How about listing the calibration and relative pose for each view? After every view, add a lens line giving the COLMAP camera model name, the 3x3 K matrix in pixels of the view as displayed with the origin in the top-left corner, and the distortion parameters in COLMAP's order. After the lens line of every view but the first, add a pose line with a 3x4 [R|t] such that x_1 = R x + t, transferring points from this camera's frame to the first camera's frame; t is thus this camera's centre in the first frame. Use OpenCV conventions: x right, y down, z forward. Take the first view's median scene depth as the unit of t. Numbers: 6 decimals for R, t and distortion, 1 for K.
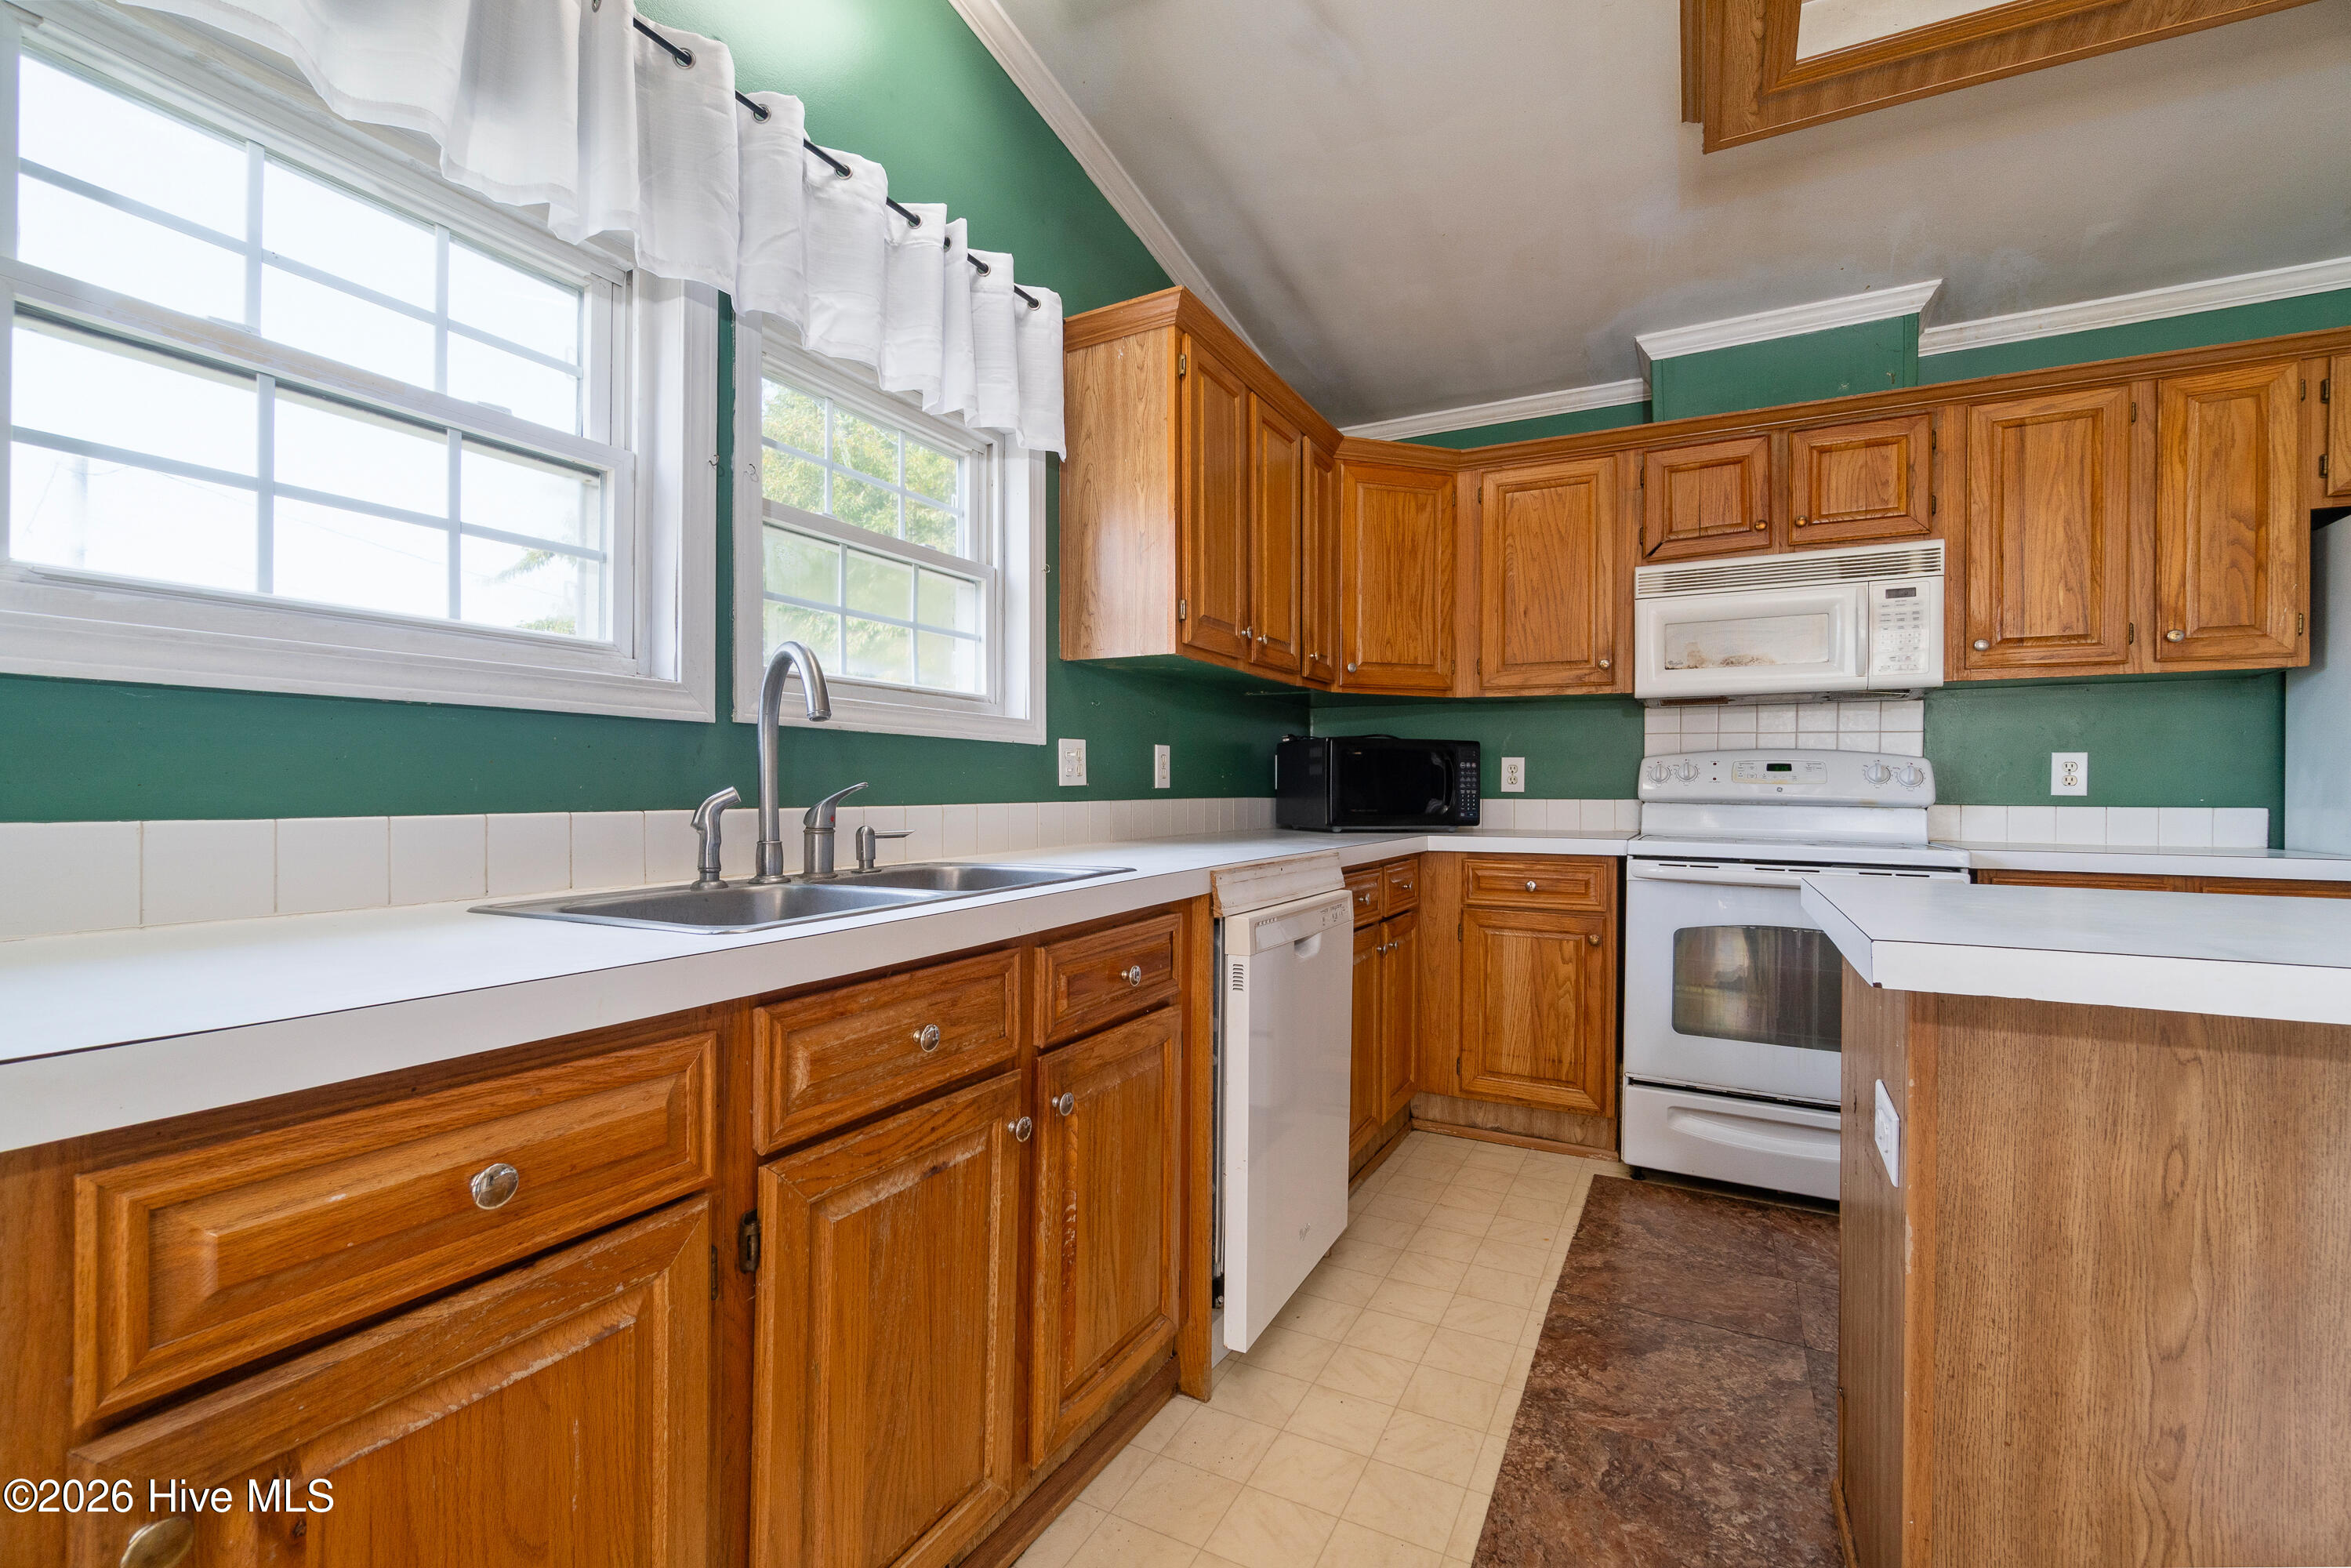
lens RADIAL K [[1008.4, 0, 1175.1], [0, 1008.4, 794.9], [0, 0, 1]] dist [-0.006939, 0.001593]
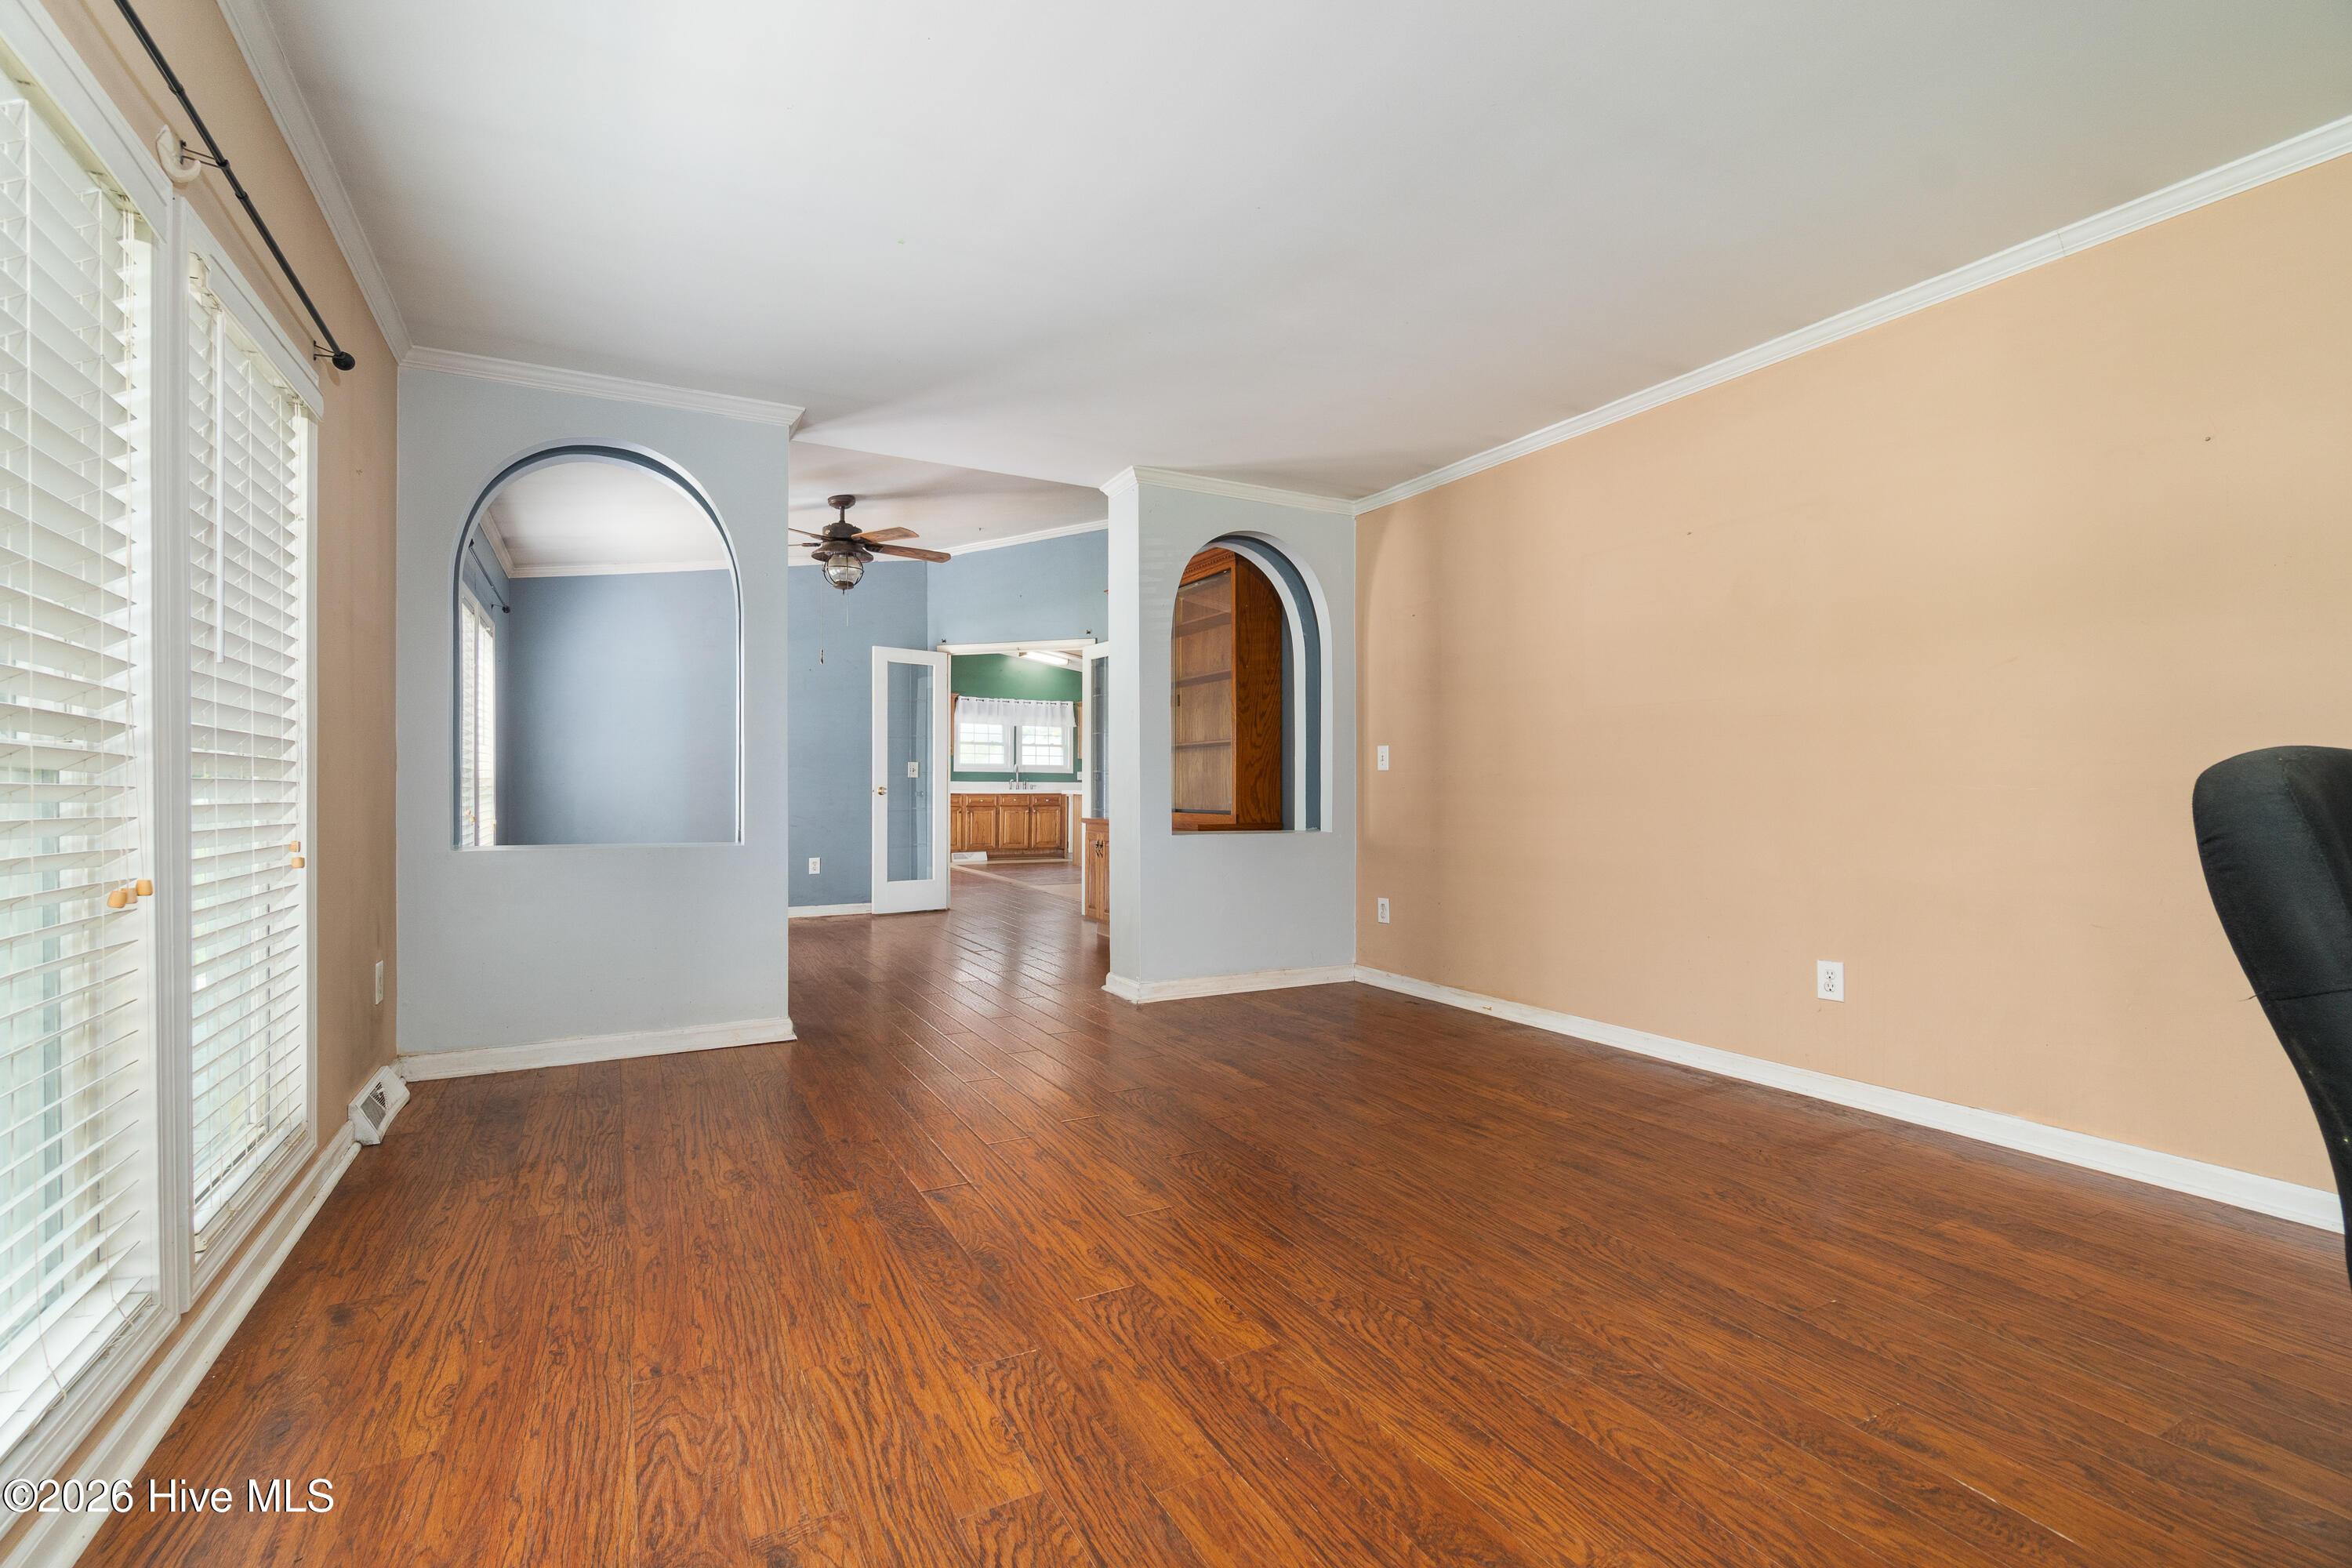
lens RADIAL K [[1008.8, 0, 1172.9], [0, 1008.8, 787.2], [0, 0, 1]] dist [-0.006939, 0.001593]
pose [[0.847883, -0.002113, -0.530178, 4.172532], [-0.002249, 0.999969, -0.007581, 0.097928], [0.530178, 0.007620, 0.847852, -4.439965]]
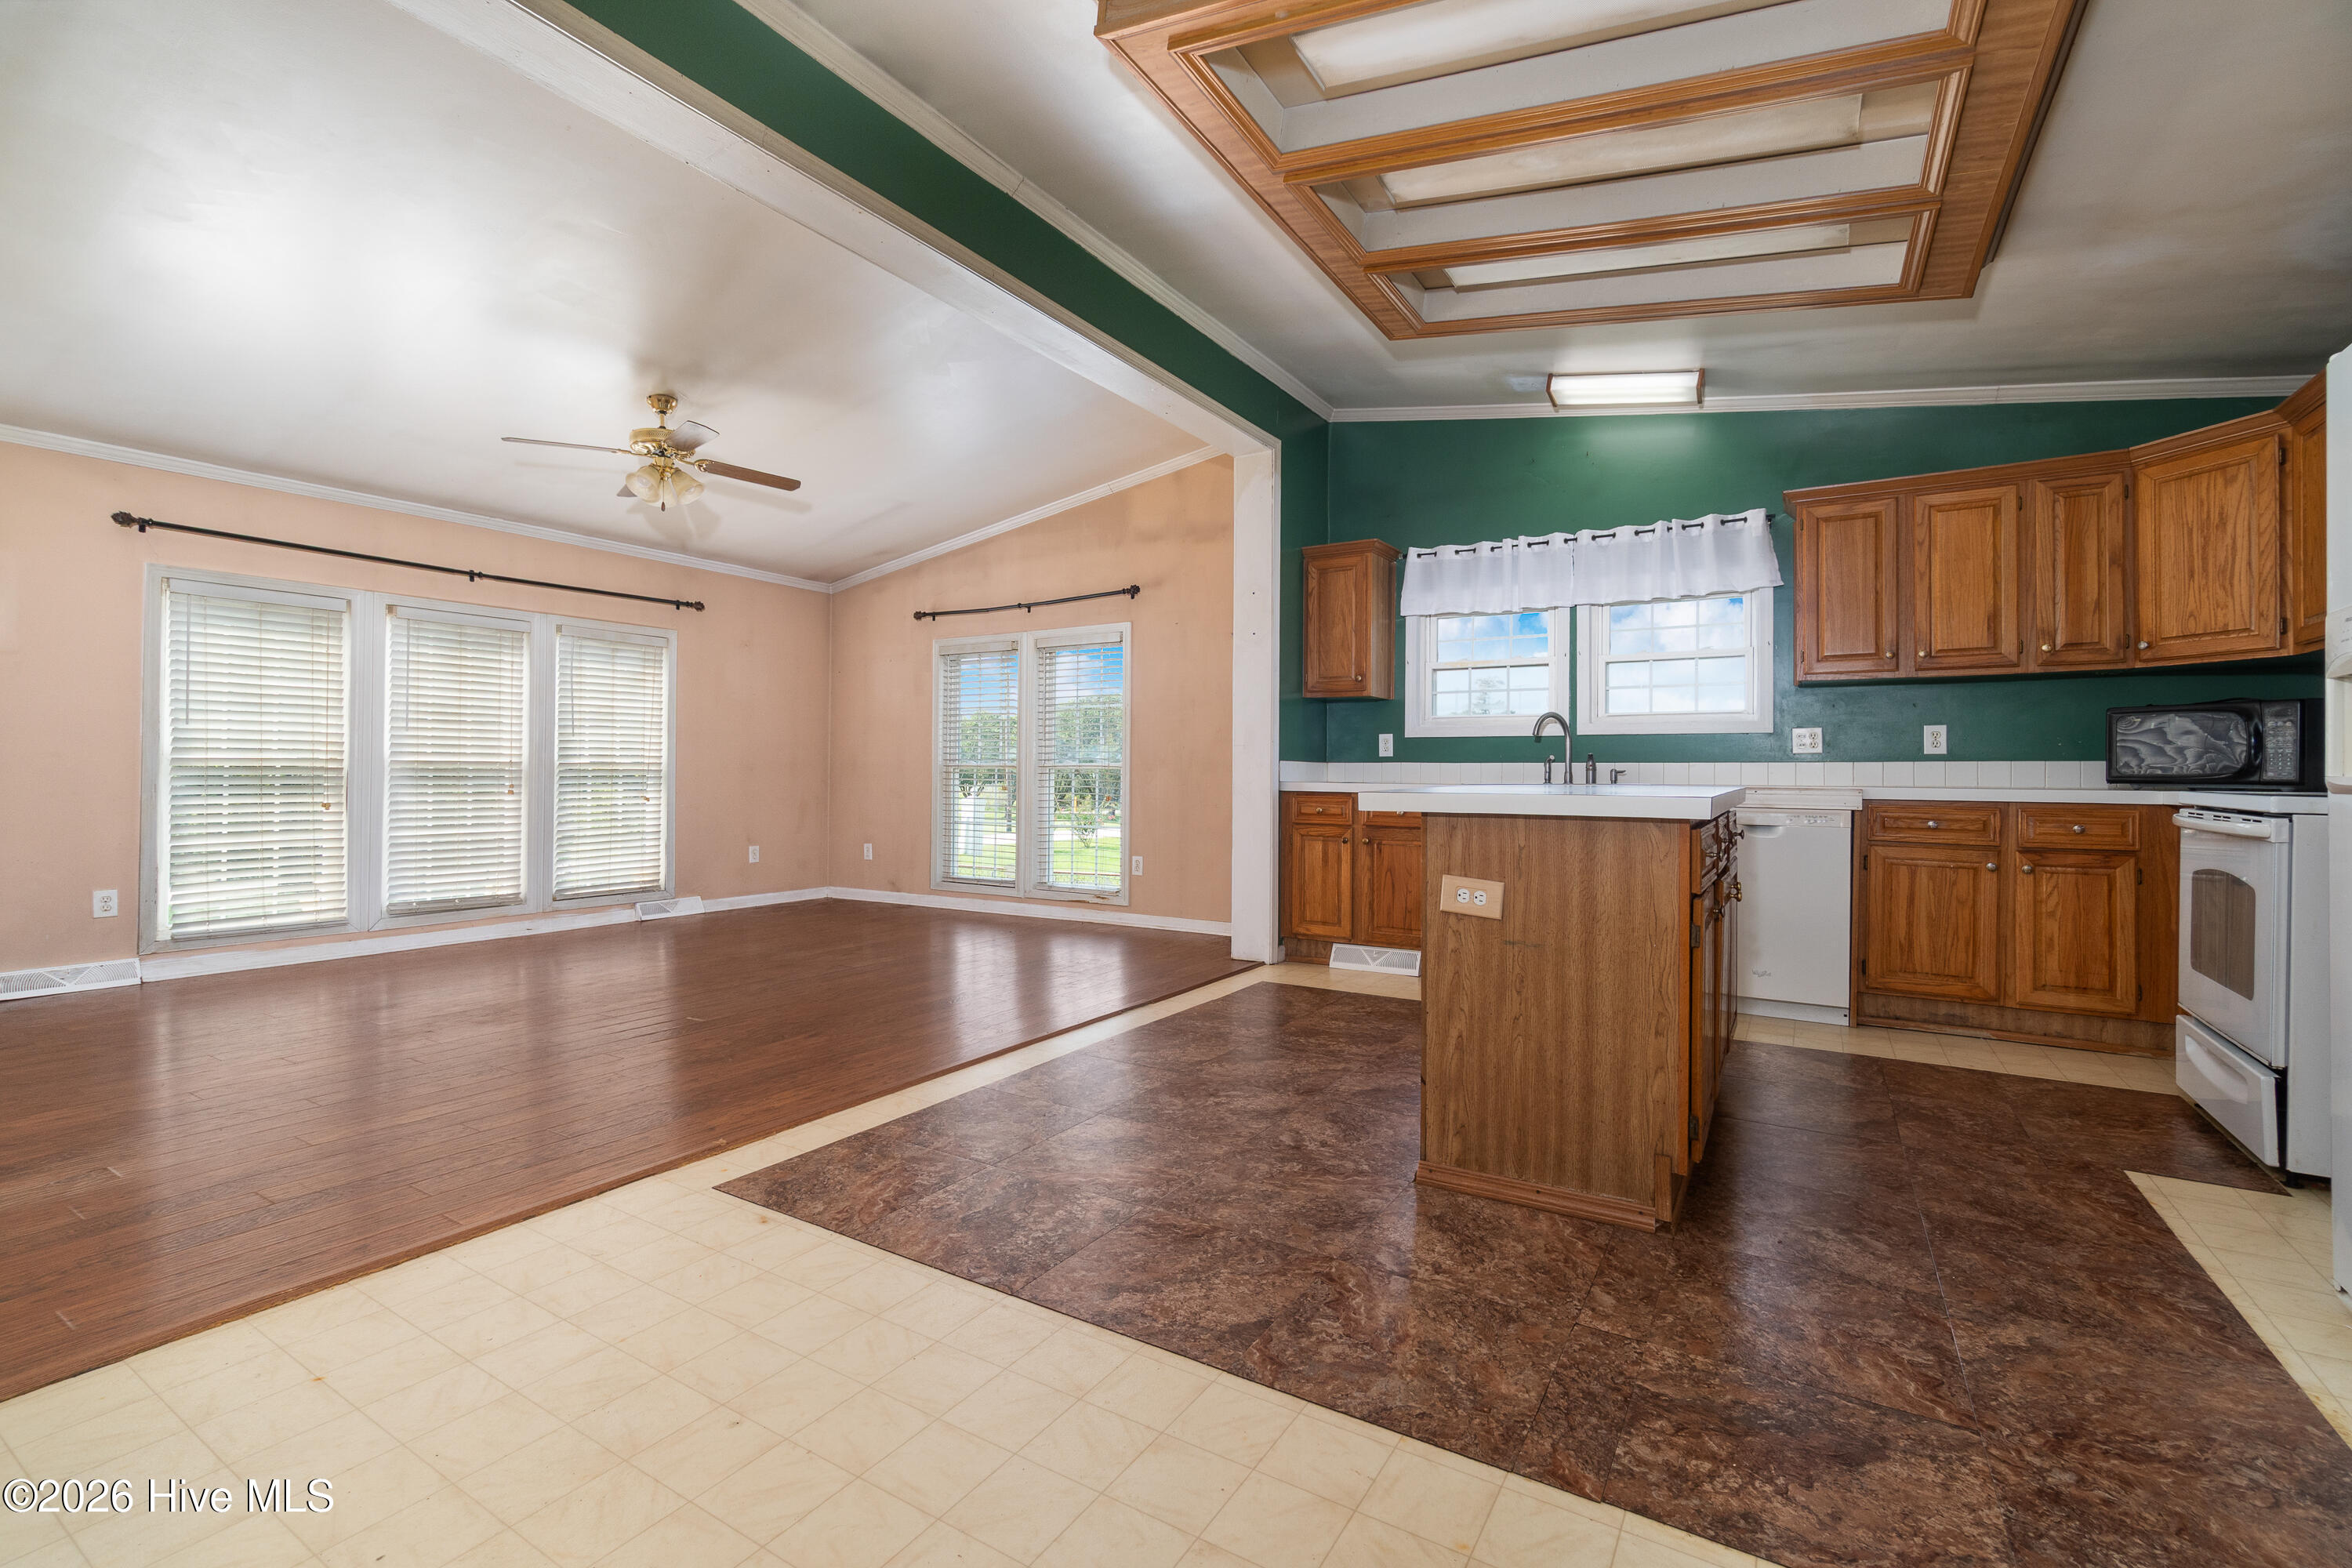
lens RADIAL K [[1008.8, 0, 1168.5], [0, 1008.8, 764.0], [0, 0, 1]] dist [-0.006939, 0.001593]
pose [[-0.069354, -0.015744, -0.997468, 2.155712], [-0.014166, 0.999790, -0.014796, 0.063751], [0.997492, 0.013104, -0.069562, -0.029342]]
